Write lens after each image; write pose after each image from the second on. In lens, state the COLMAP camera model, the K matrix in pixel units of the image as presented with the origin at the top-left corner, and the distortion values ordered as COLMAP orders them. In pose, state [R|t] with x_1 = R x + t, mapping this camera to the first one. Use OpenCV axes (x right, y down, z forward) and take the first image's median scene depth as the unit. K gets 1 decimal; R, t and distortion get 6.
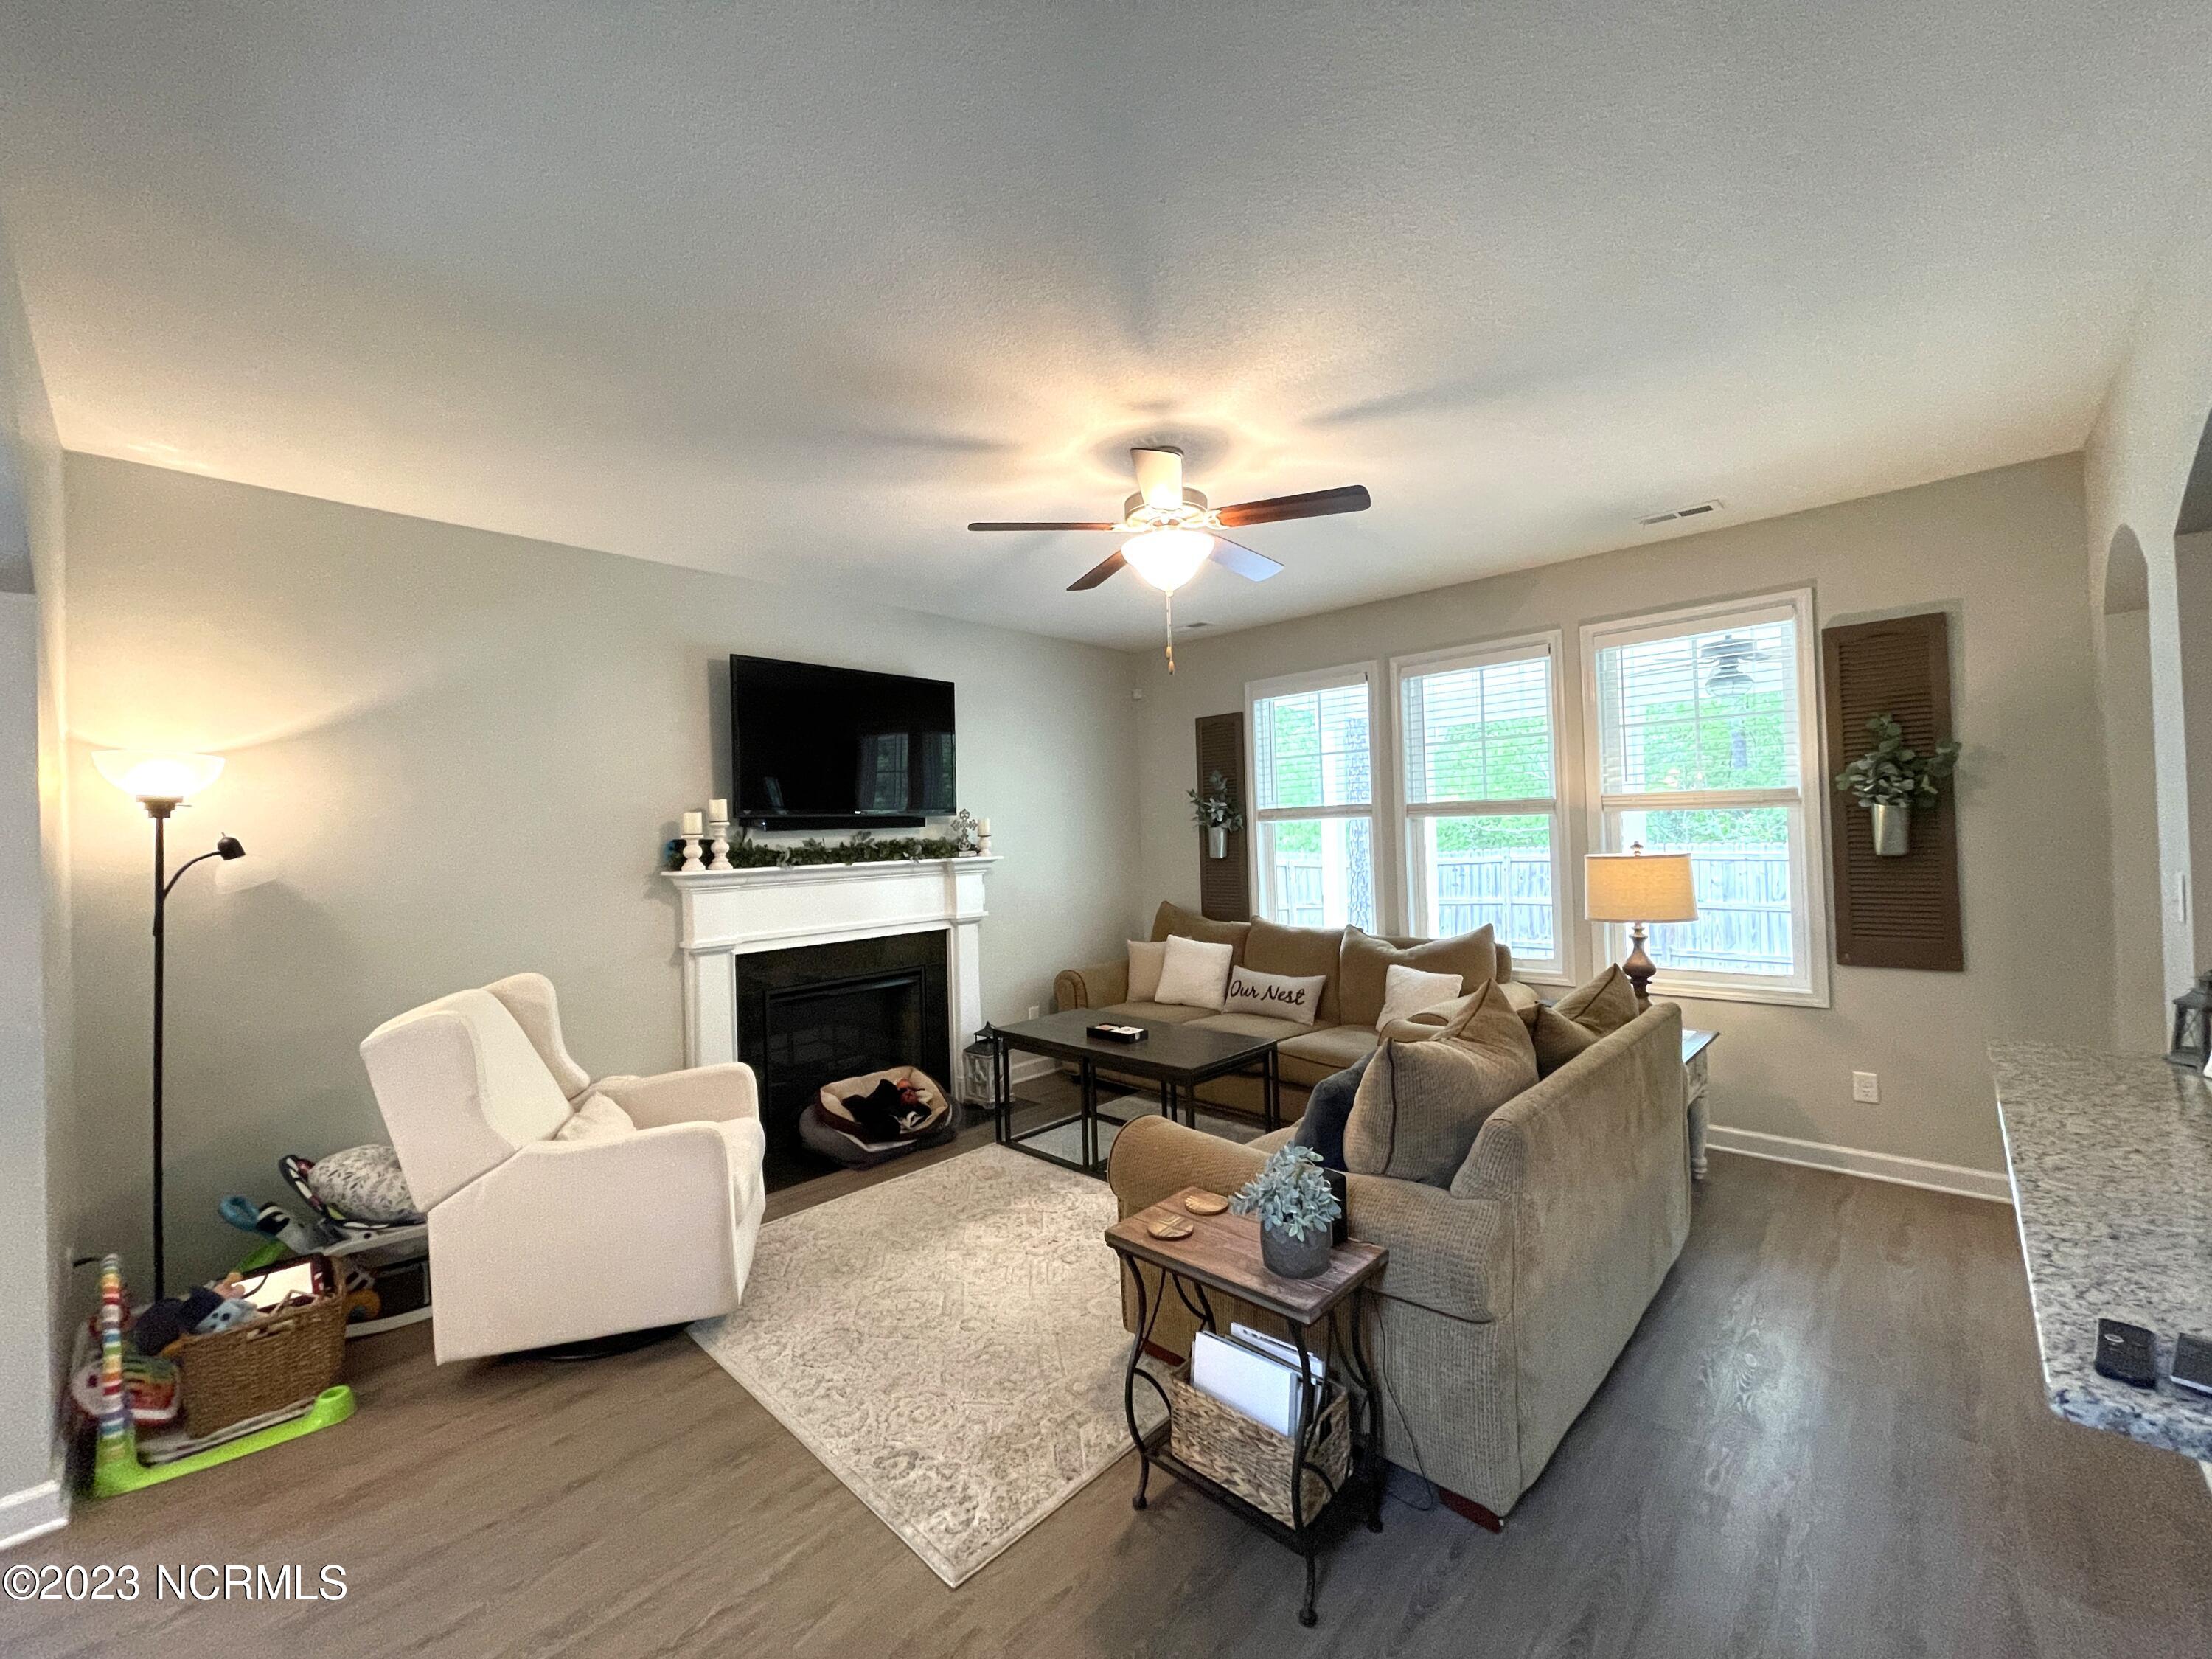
lens RADIAL K [[890.8, 0, 1108.5], [0, 890.8, 823.0], [0, 0, 1]] dist [-0.002431, -0.000477]
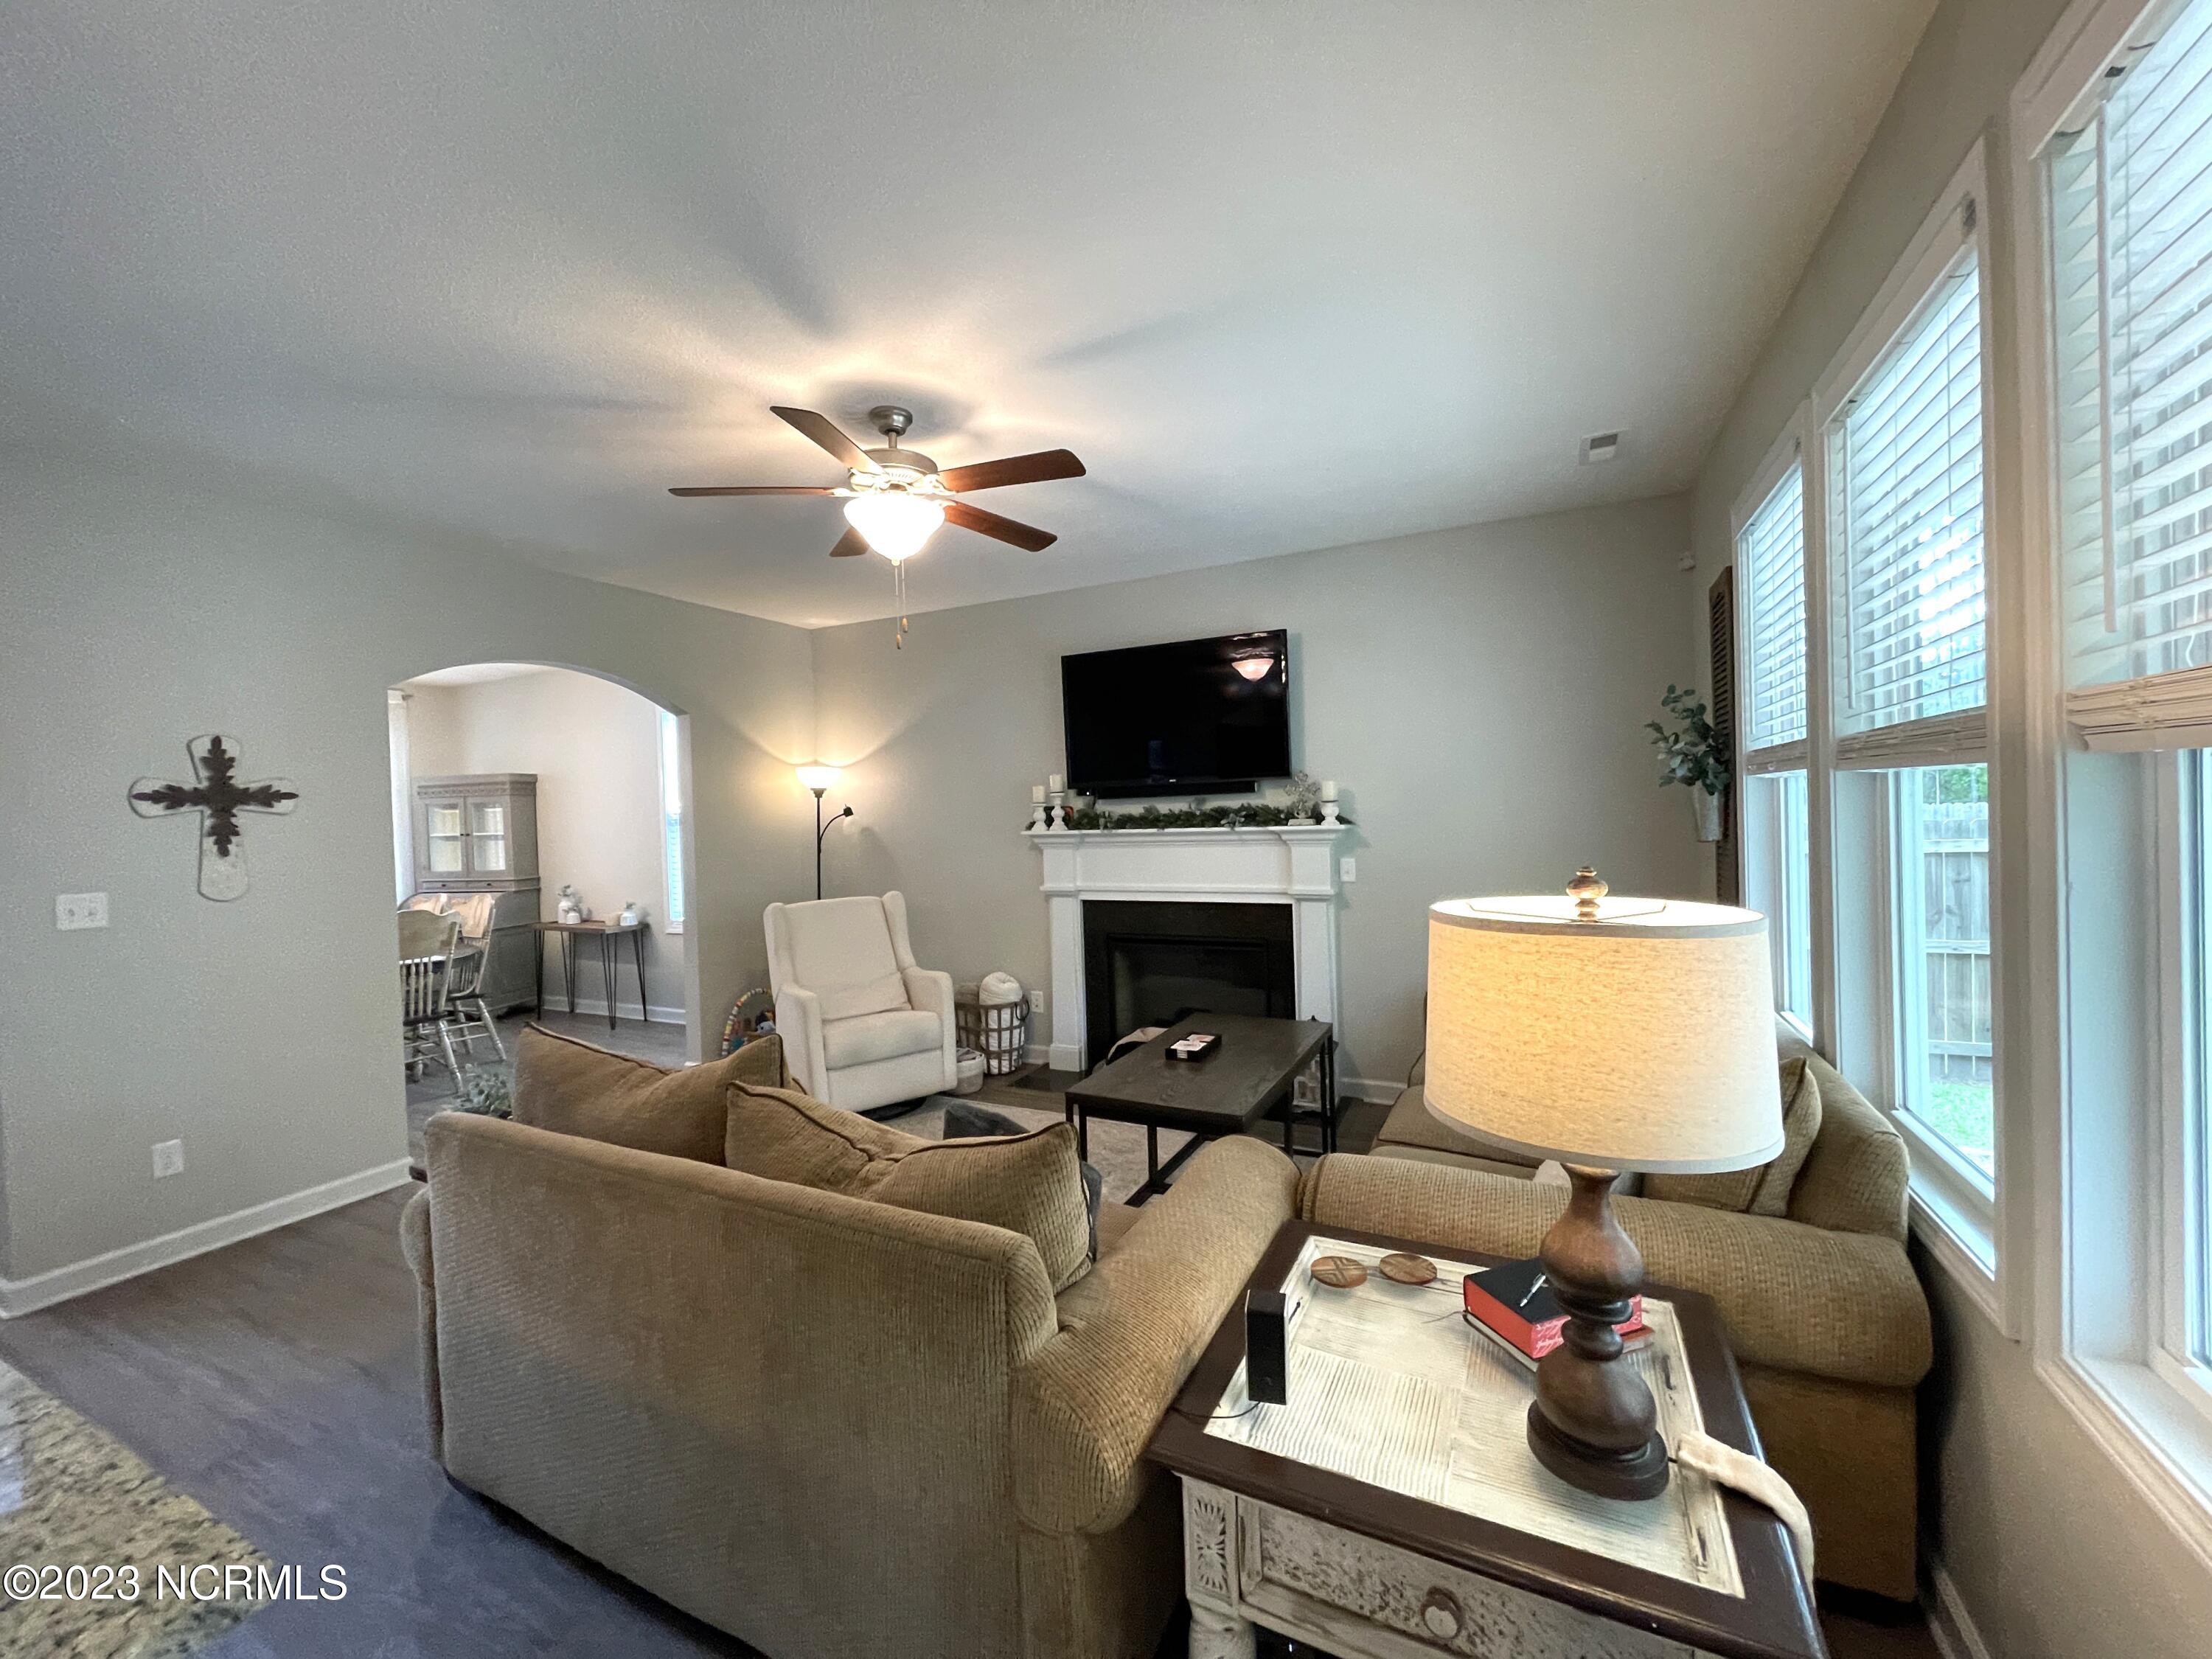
lens RADIAL K [[890.8, 0, 1108.5], [0, 890.8, 827.0], [0, 0, 1]] dist [-0.002431, -0.000477]
pose [[0.299461, 0.044010, -0.953093, 0.744122], [0.035912, 0.997708, 0.057353, -0.021175], [0.953432, -0.051402, 0.297195, 0.663032]]
